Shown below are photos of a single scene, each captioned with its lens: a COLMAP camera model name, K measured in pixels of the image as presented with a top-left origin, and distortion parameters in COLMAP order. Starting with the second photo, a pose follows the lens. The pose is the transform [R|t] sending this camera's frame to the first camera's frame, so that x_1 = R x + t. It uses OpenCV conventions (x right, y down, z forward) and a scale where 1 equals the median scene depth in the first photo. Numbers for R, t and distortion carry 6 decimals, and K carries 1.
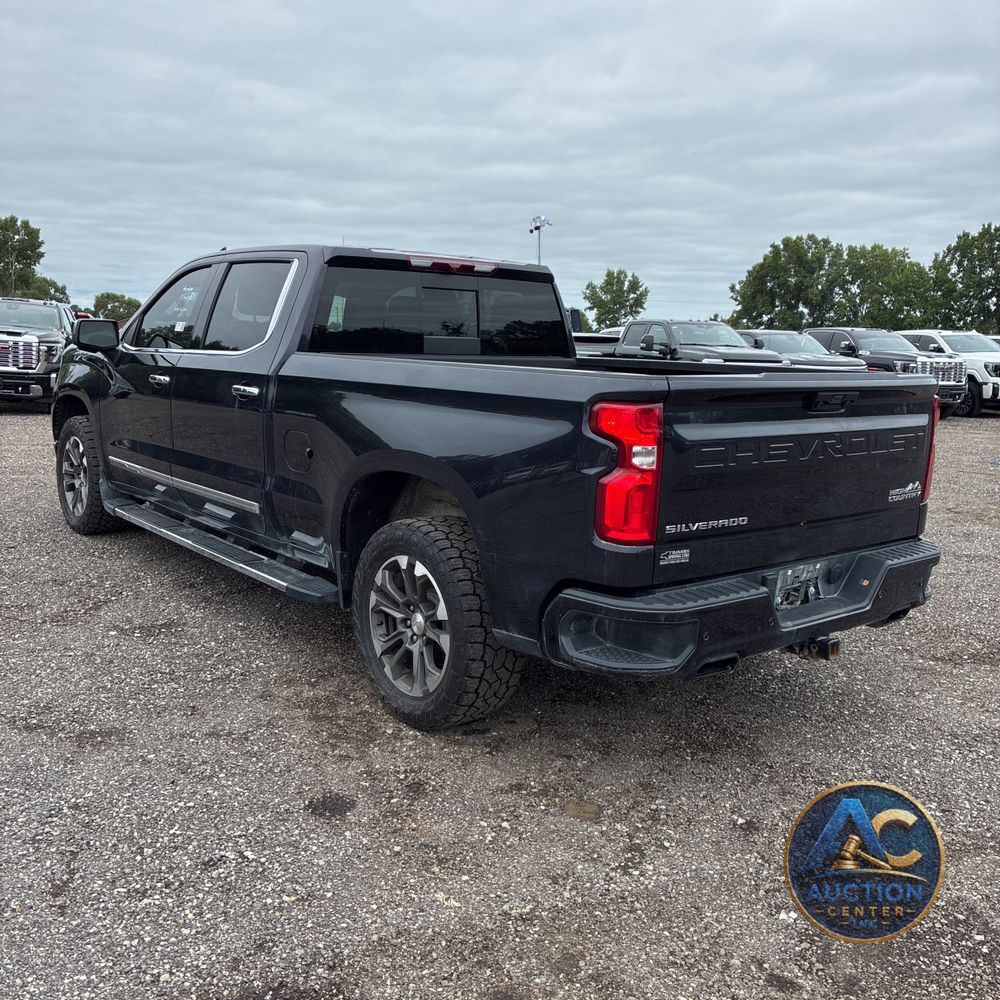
lens RADIAL K [[1006.4, 0, 501.5], [0, 1006.4, 494.5], [0, 0, 1]] dist [0.034051, -0.016780]
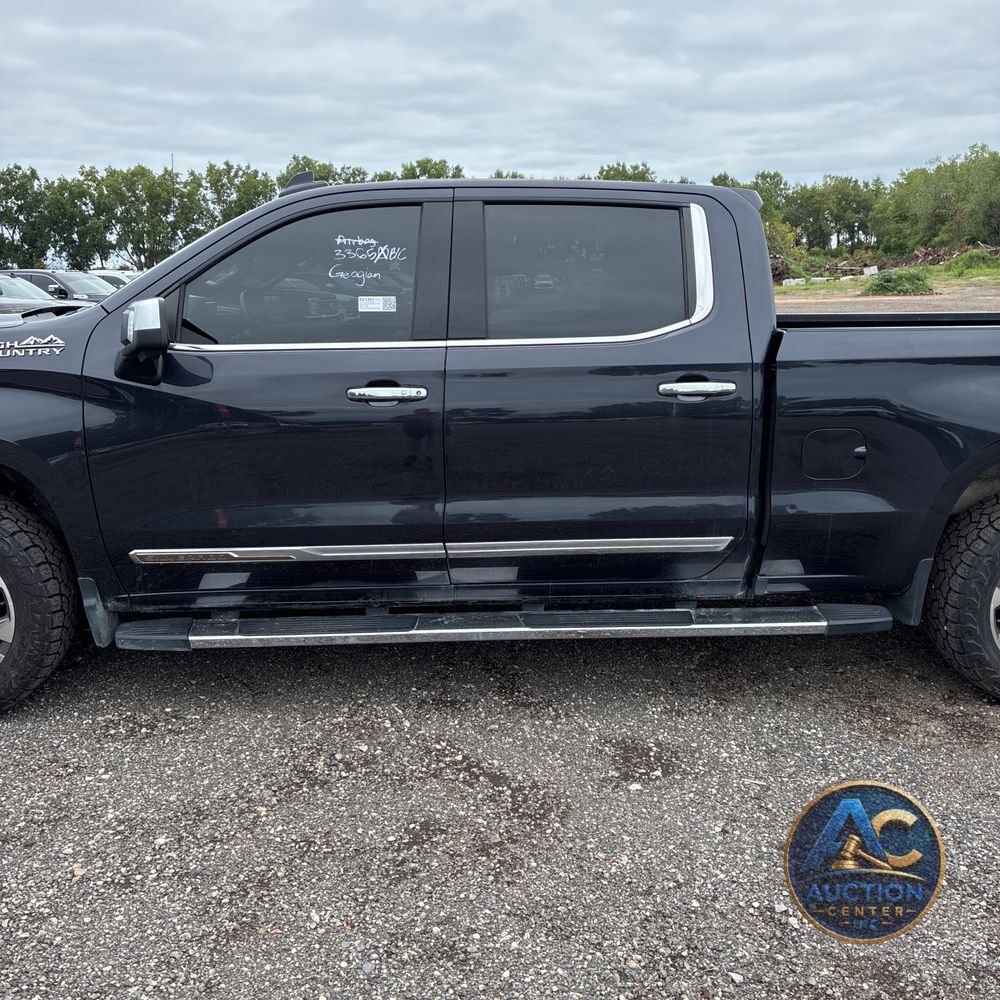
lens RADIAL K [[1015.5, 0, 498.0], [0, 1015.5, 493.8], [0, 0, 1]] dist [-0.009164, 0.061587]
pose [[0.588943, -0.199451, 0.783176, -1.082228], [0.149889, 0.979213, 0.136659, -0.176487], [-0.794153, 0.036905, 0.606596, 0.799218]]
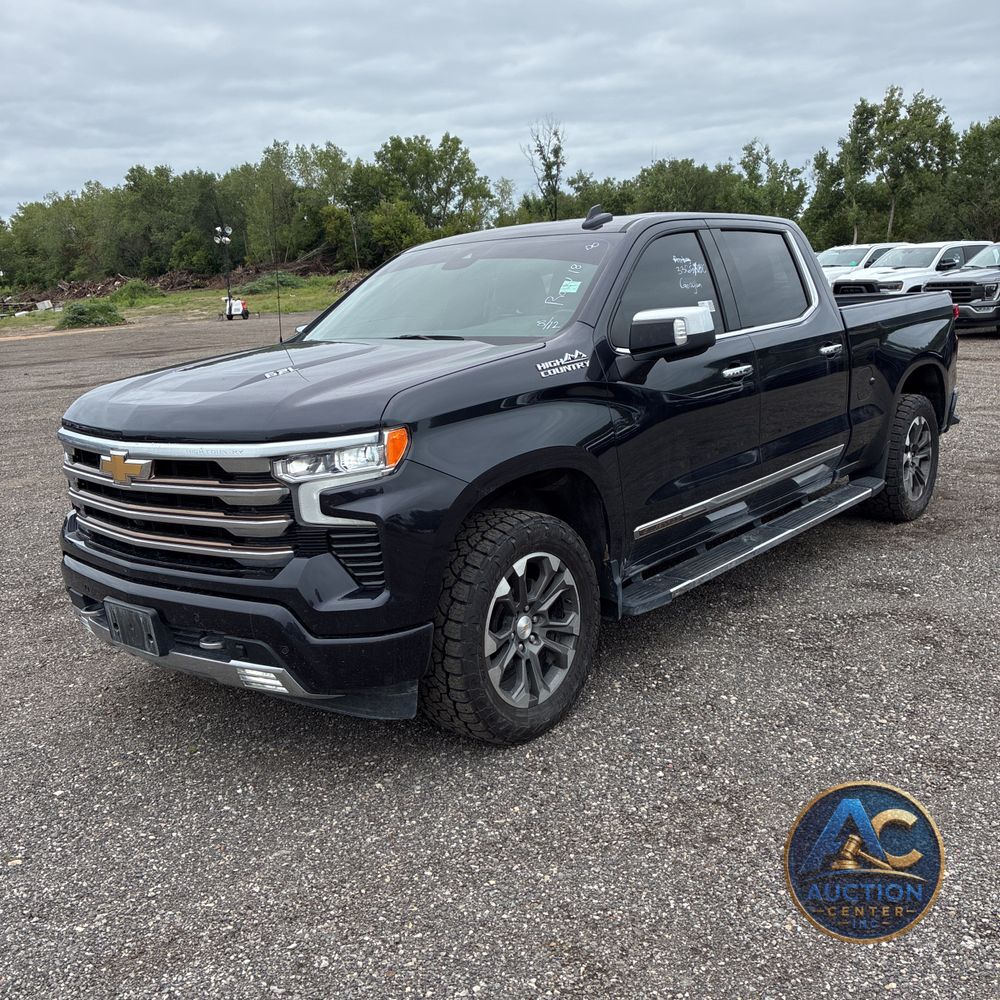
lens RADIAL K [[1006.4, 0, 501.5], [0, 1006.4, 494.5], [0, 0, 1]] dist [0.034051, -0.016780]
pose [[-0.175073, -0.221480, 0.959321, -1.518192], [0.212195, 0.942982, 0.256433, -0.368219], [-0.961417, 0.248457, -0.118094, 1.785758]]
